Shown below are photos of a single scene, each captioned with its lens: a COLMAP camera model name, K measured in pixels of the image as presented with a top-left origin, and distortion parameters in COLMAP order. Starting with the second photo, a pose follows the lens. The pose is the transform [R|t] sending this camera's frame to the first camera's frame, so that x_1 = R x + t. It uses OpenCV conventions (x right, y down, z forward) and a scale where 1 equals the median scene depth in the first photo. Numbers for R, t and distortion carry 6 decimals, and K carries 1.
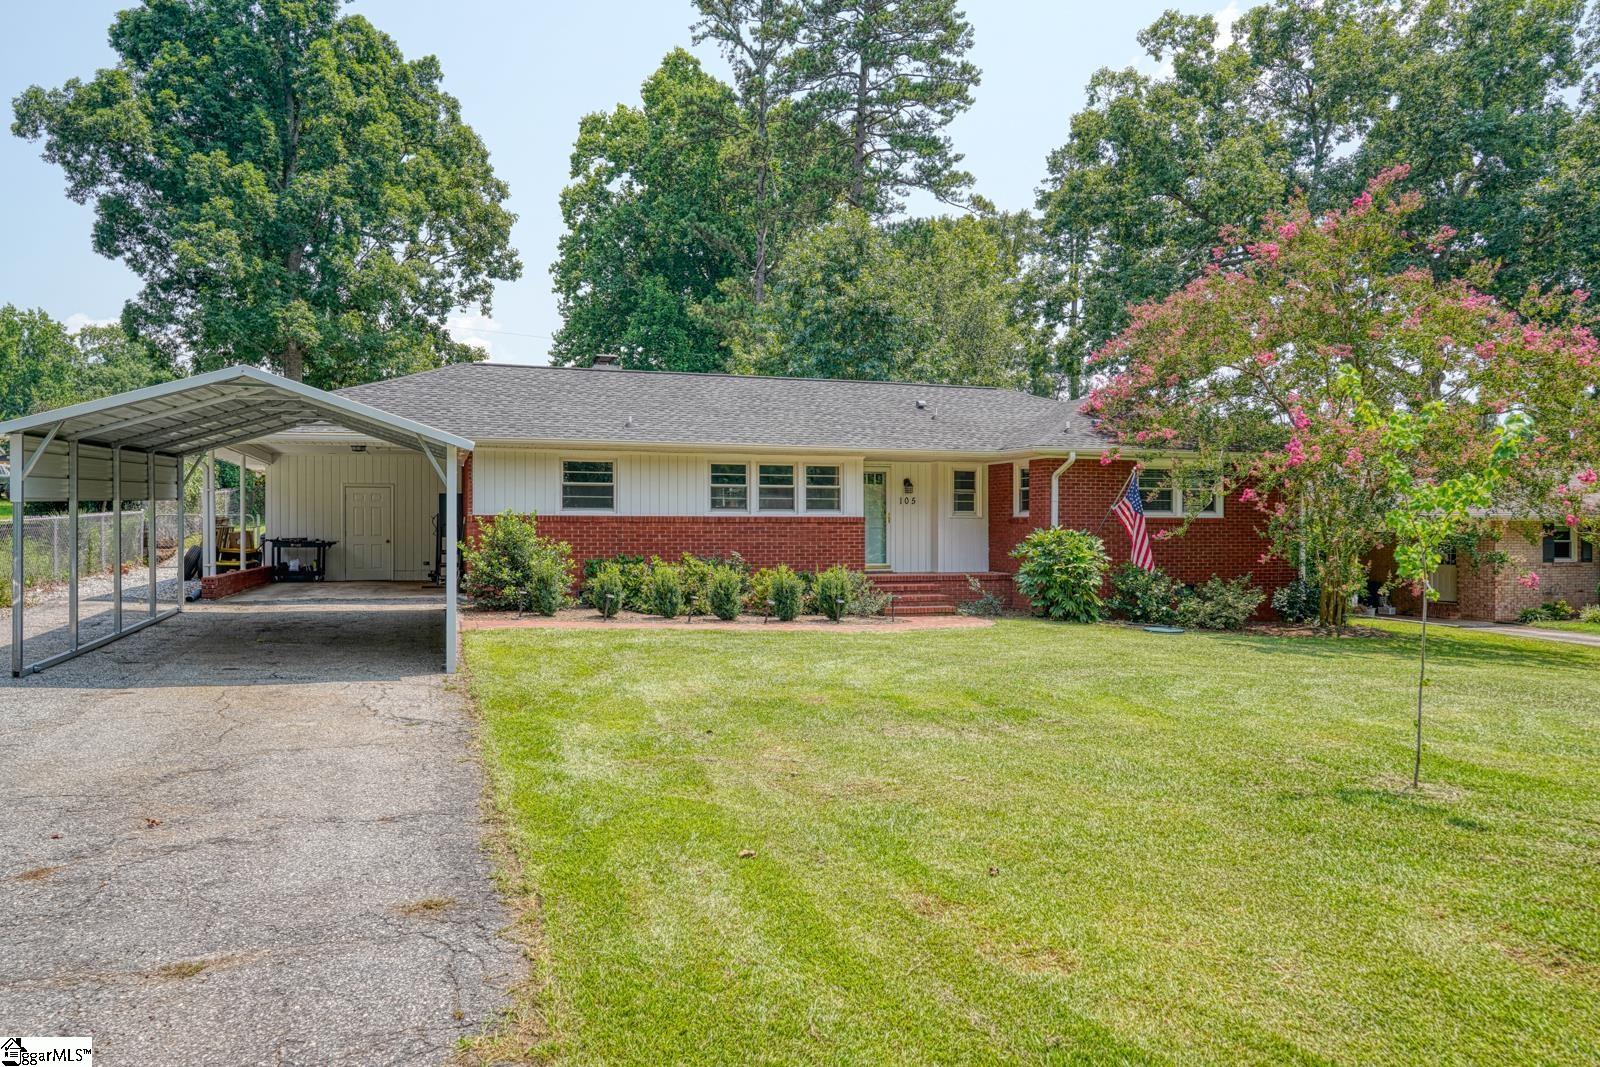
lens RADIAL K [[1097.0, 0, 800.0], [0, 1097.0, 533.5], [0, 0, 1]] dist [0.007095, 0.001776]
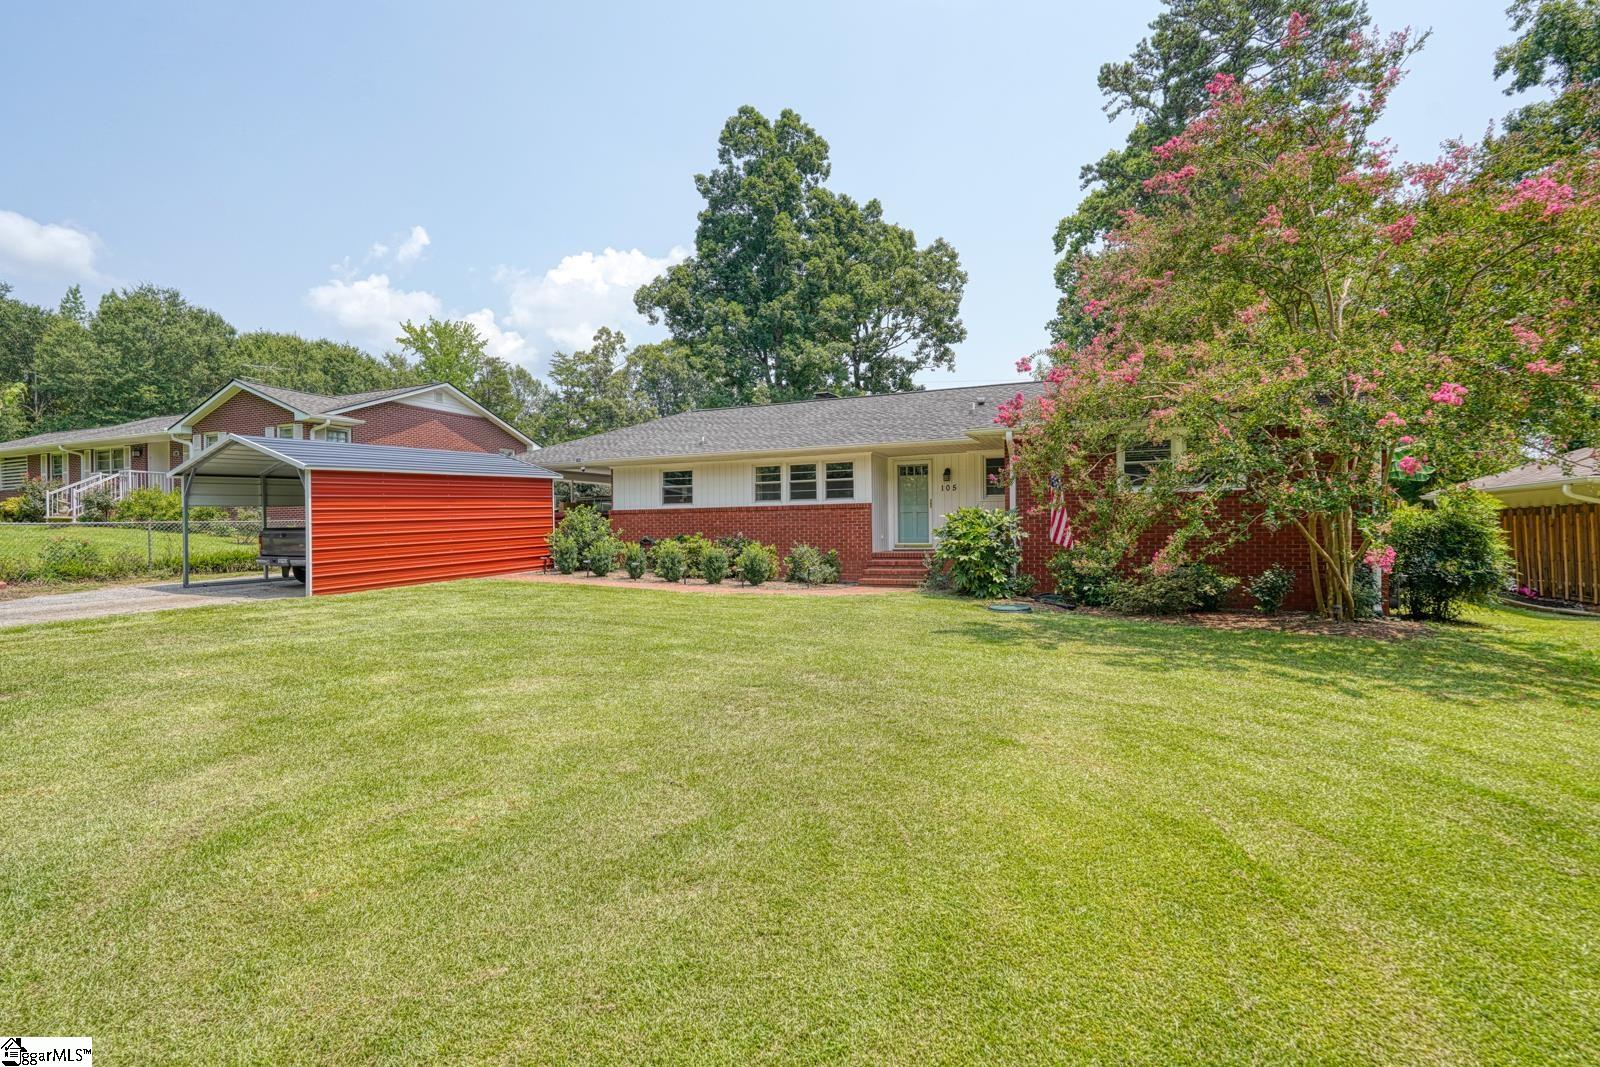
lens RADIAL K [[787.8, 0, 800.0], [0, 787.8, 533.5], [0, 0, 1]] dist [0.000462, -0.000048]
pose [[0.738861, -0.009749, -0.673787, 0.588480], [0.010430, 0.999941, -0.003030, 0.020093], [0.673777, -0.004789, 0.738919, 0.325169]]
